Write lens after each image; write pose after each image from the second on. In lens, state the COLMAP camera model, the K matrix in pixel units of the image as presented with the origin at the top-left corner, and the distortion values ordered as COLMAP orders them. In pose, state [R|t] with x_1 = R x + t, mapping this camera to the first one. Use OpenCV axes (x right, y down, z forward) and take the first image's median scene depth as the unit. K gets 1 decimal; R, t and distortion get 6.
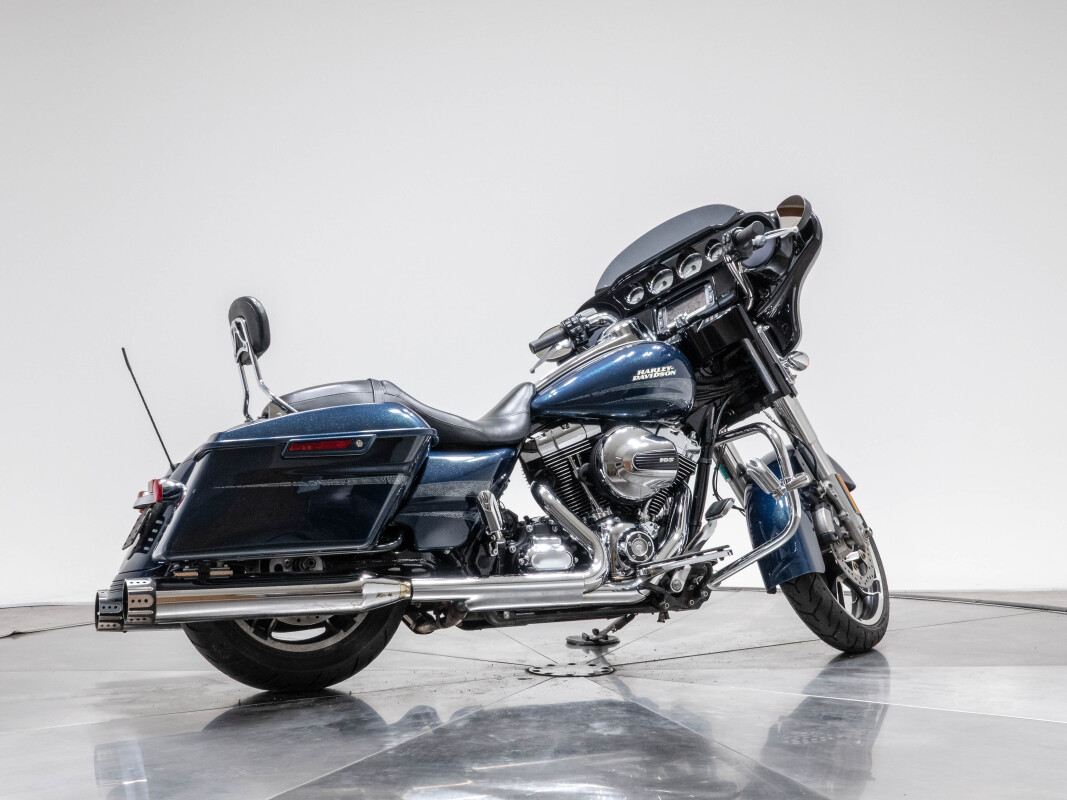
lens RADIAL K [[1631.4, 0, 617.3], [0, 1631.4, 401.0], [0, 0, 1]] dist [-0.033740, -0.048153]
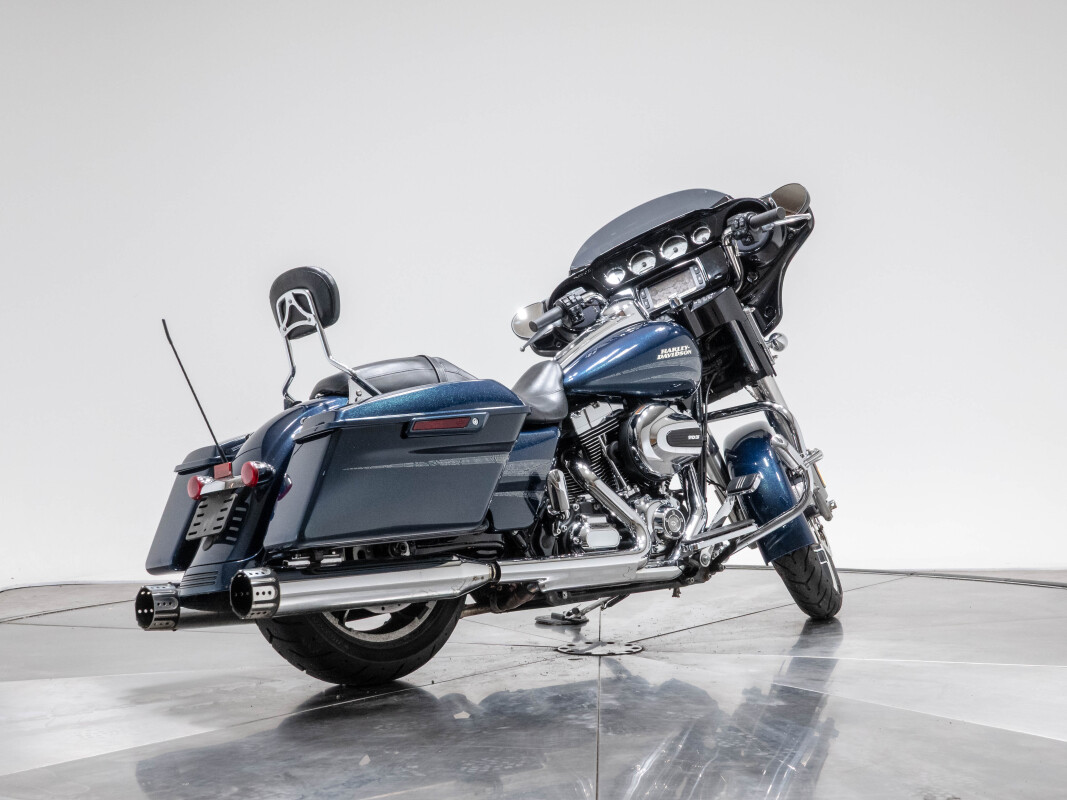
lens RADIAL K [[1631.4, 0, 617.3], [0, 1631.4, 401.0], [0, 0, 1]] dist [-0.033740, -0.048153]
pose [[0.947633, -0.002201, 0.319354, -0.337940], [-0.000251, 0.999971, 0.007638, 0.005577], [-0.319361, -0.007318, 0.947605, 0.049871]]
